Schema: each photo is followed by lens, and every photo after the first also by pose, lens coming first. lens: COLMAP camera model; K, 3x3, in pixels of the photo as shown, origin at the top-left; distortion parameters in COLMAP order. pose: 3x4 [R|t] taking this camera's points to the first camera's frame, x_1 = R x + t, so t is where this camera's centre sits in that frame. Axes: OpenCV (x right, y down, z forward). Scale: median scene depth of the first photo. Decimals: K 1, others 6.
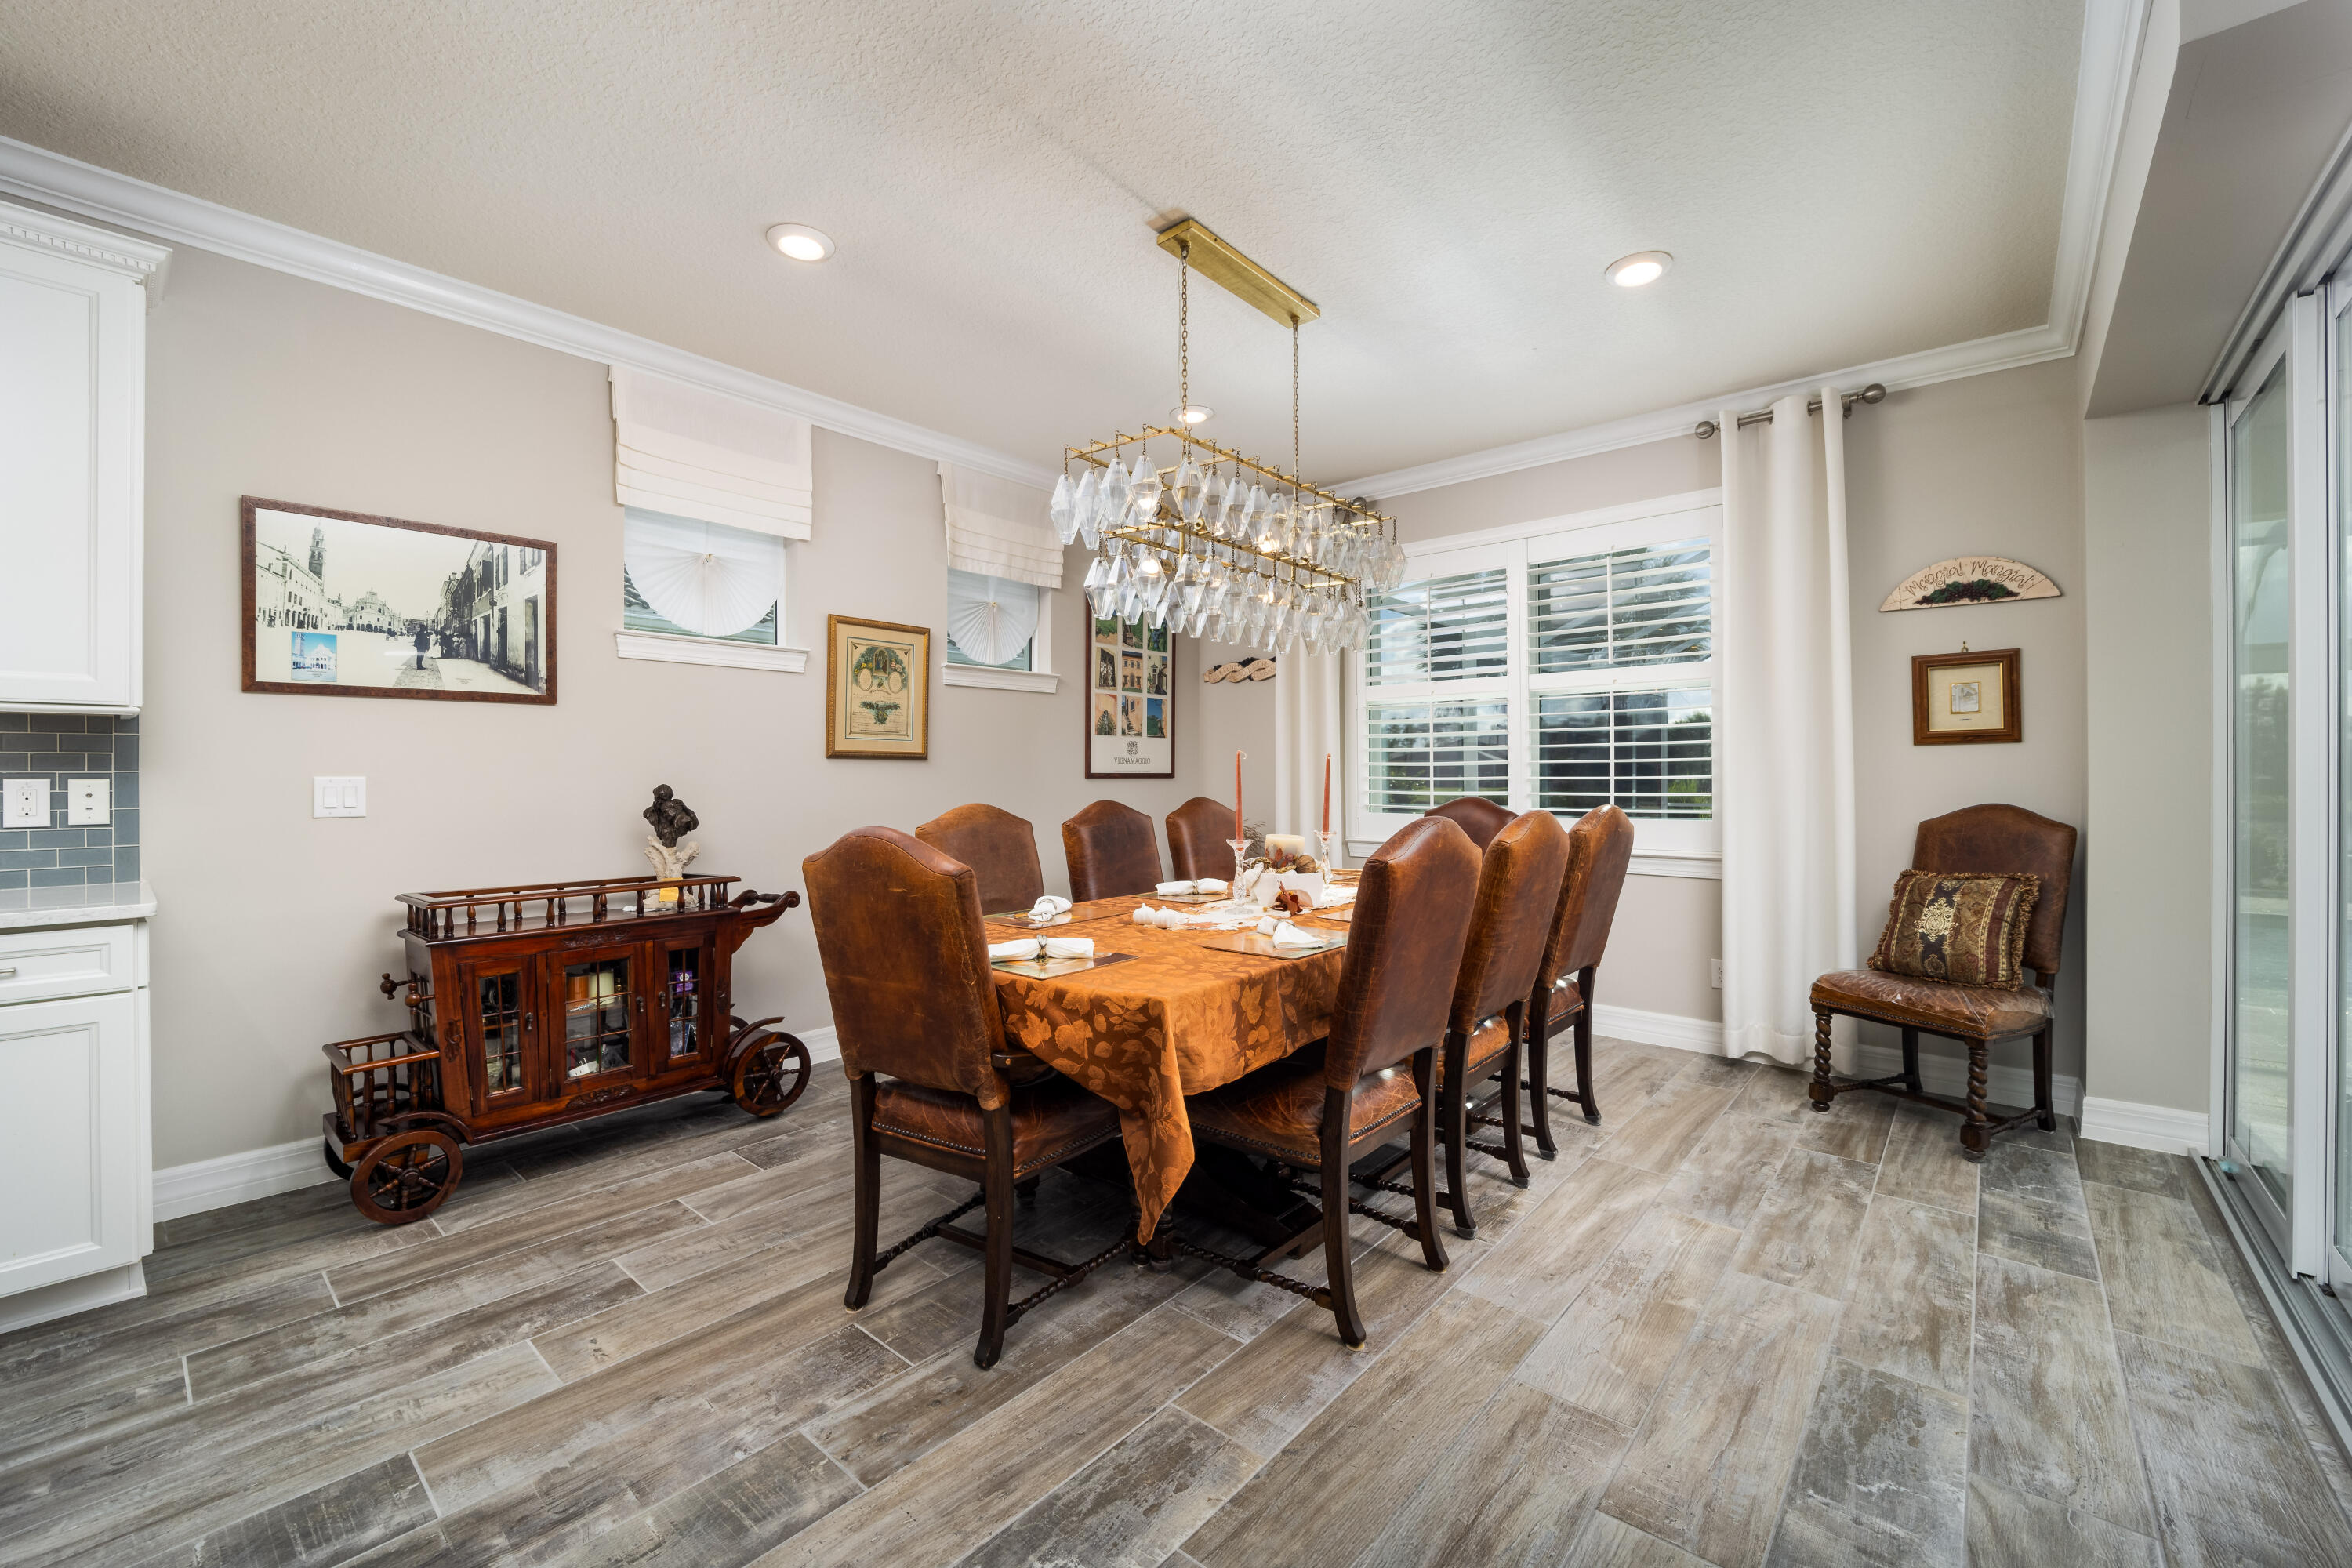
lens RADIAL K [[936.4, 0, 1176.0], [0, 936.4, 784.0], [0, 0, 1]] dist [-0.000897, -0.000078]
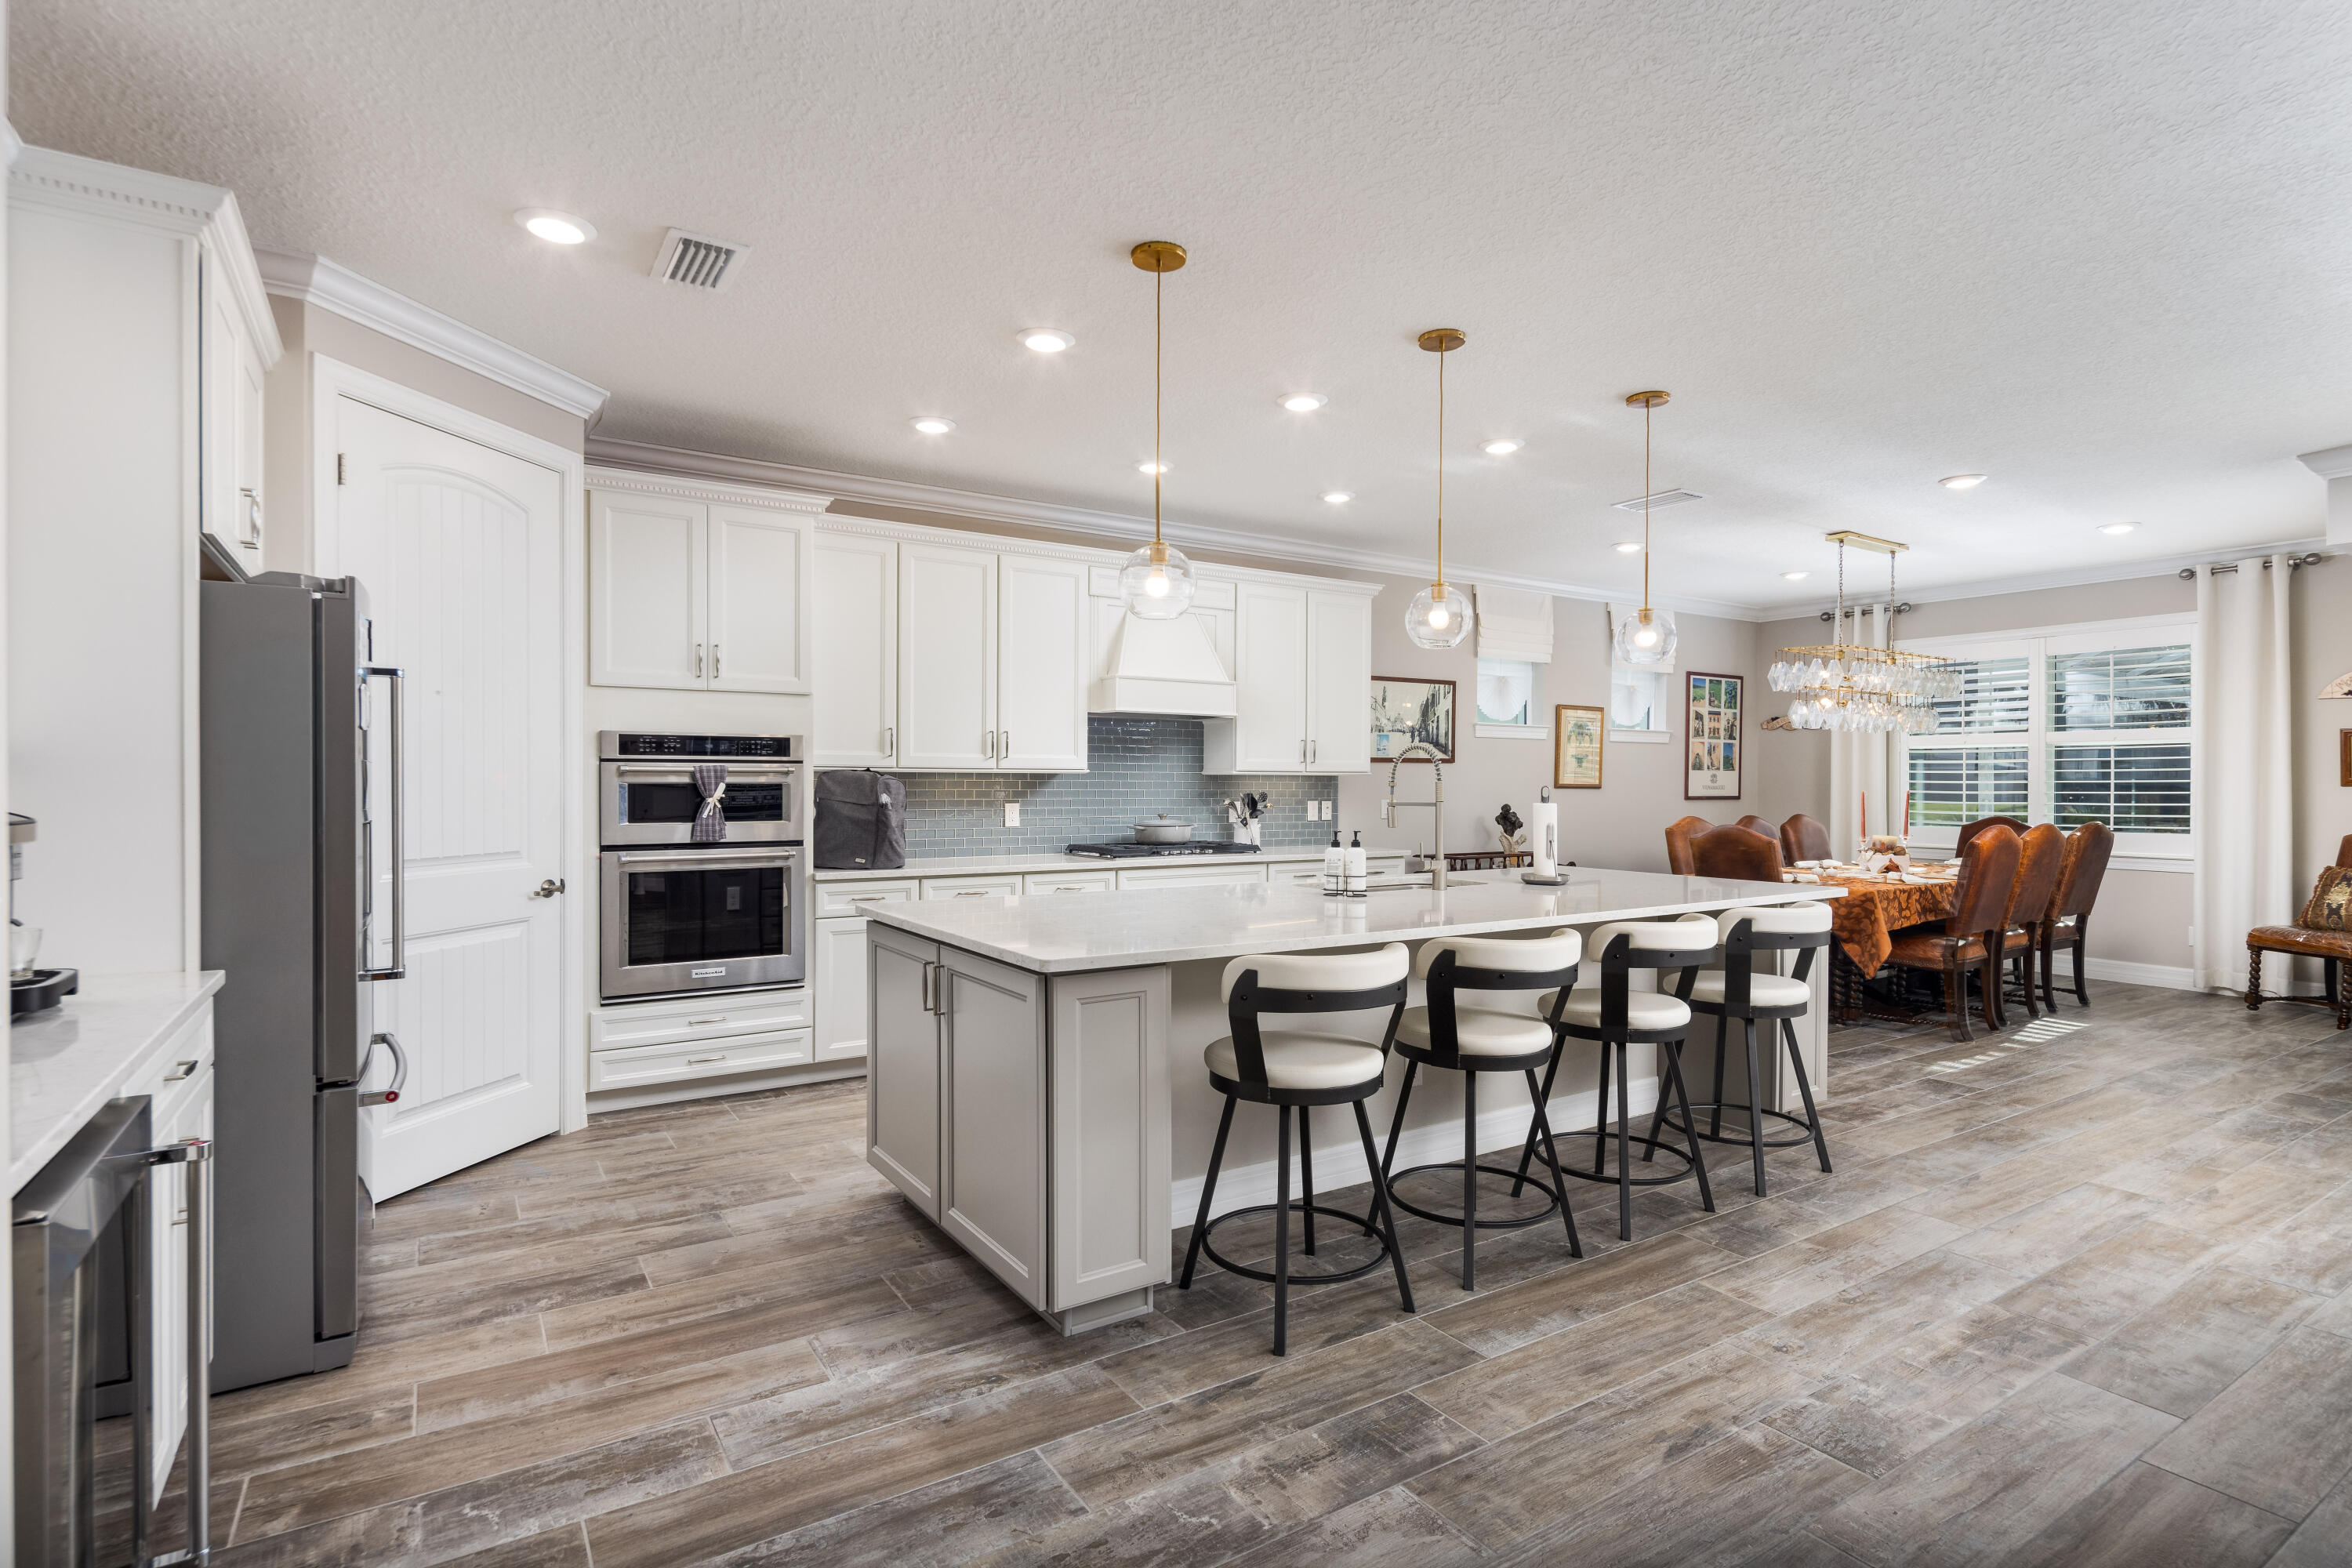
lens RADIAL K [[1111.0, 0, 1169.4], [0, 1111.0, 791.6], [0, 0, 1]] dist [0.002035, 0.000470]
pose [[0.951042, 0.006810, -0.308986, -0.474023], [-0.006761, 0.999976, 0.001229, -0.022229], [0.308987, 0.000920, 0.951066, -1.318965]]
